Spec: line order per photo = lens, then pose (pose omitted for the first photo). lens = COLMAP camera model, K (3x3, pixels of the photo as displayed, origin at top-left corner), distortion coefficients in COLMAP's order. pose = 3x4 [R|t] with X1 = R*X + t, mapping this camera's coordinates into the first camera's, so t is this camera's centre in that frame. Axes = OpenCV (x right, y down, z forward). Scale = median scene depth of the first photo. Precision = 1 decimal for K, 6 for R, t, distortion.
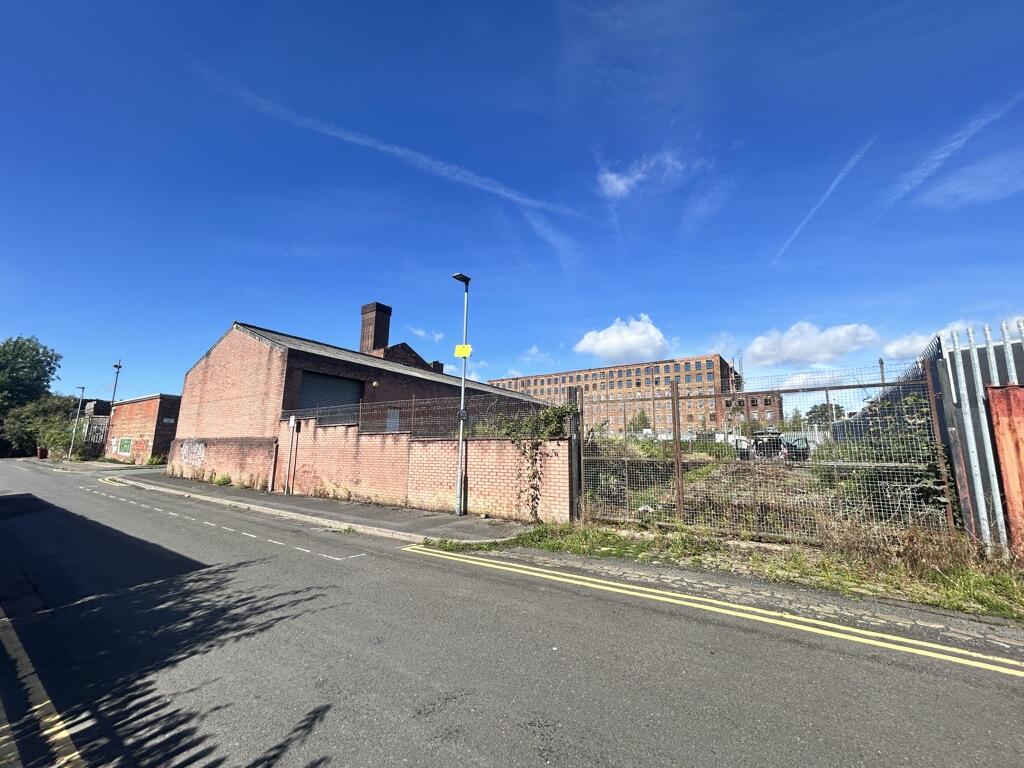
lens RADIAL K [[412.5, 0, 512.0], [0, 412.5, 384.0], [0, 0, 1]] dist [0.000189, 0.000399]
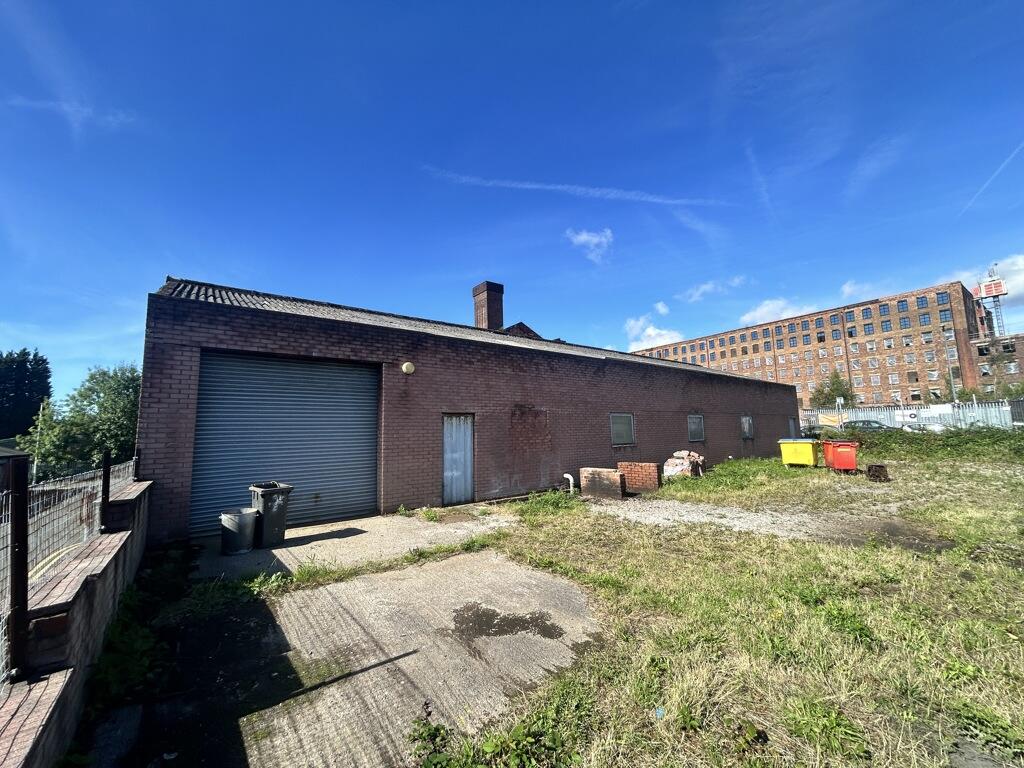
lens RADIAL K [[412.5, 0, 512.0], [0, 412.5, 384.0], [0, 0, 1]] dist [0.000189, 0.000399]
pose [[0.950456, -0.082588, -0.299689, -0.016714], [0.097126, 0.994694, 0.033915, 0.002457], [0.295298, -0.061343, 0.953434, 0.109370]]
